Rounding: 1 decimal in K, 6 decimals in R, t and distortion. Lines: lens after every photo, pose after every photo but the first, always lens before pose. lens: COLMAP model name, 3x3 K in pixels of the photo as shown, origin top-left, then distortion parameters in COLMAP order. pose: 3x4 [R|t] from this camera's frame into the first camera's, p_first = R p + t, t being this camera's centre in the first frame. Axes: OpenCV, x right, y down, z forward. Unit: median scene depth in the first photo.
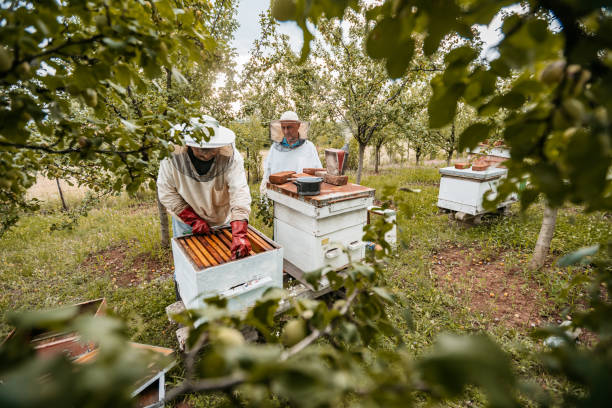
lens RADIAL K [[281.2, 0, 307.4], [0, 281.2, 204.5], [0, 0, 1]] dist [-0.031646, 0.007108]
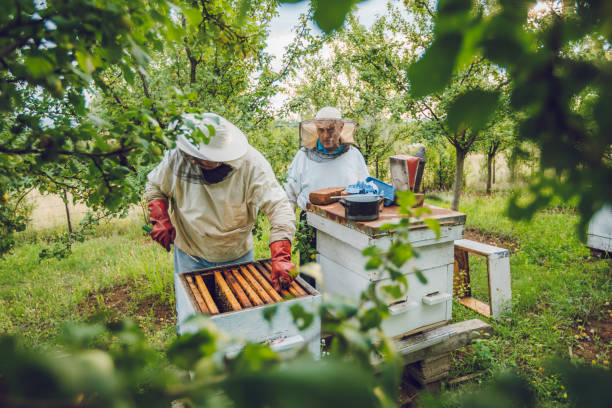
lens RADIAL K [[399.9, 0, 303.3], [0, 399.9, 203.3], [0, 0, 1]] dist [-0.004557, 0.025281]
pose [[0.978428, 0.009452, -0.206371, 0.064642], [-0.028006, 0.995800, -0.087170, 0.014183], [0.204680, 0.091069, 0.974583, -0.002043]]
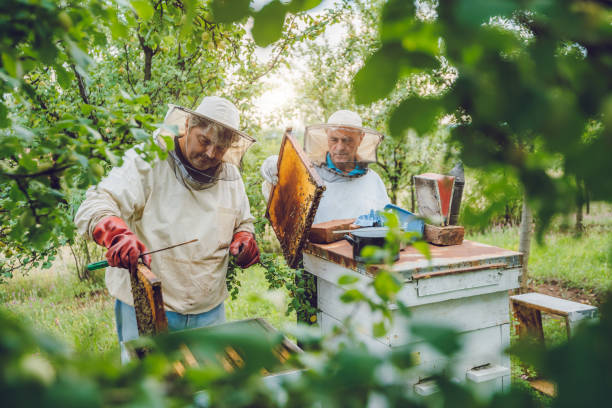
lens RADIAL K [[583.3, 0, 302.3], [0, 583.3, 202.7], [0, 0, 1]] dist [0.084512, 0.000000]
pose [[0.975286, -0.021671, -0.219883, 0.105699], [-0.015445, 0.986057, -0.165691, 0.035418], [0.220408, 0.164992, 0.961352, -0.067799]]
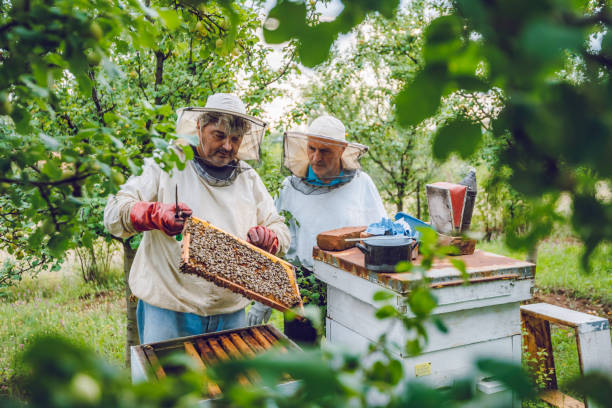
lens RADIAL K [[583.3, 0, 303.2], [0, 583.3, 202.3], [0, 0, 1]] dist [0.084512, 0.000000]
pose [[0.974583, -0.008369, -0.223872, 0.090138], [-0.031112, 0.984563, -0.172244, 0.028893], [0.221858, 0.174831, 0.959277, -0.072411]]
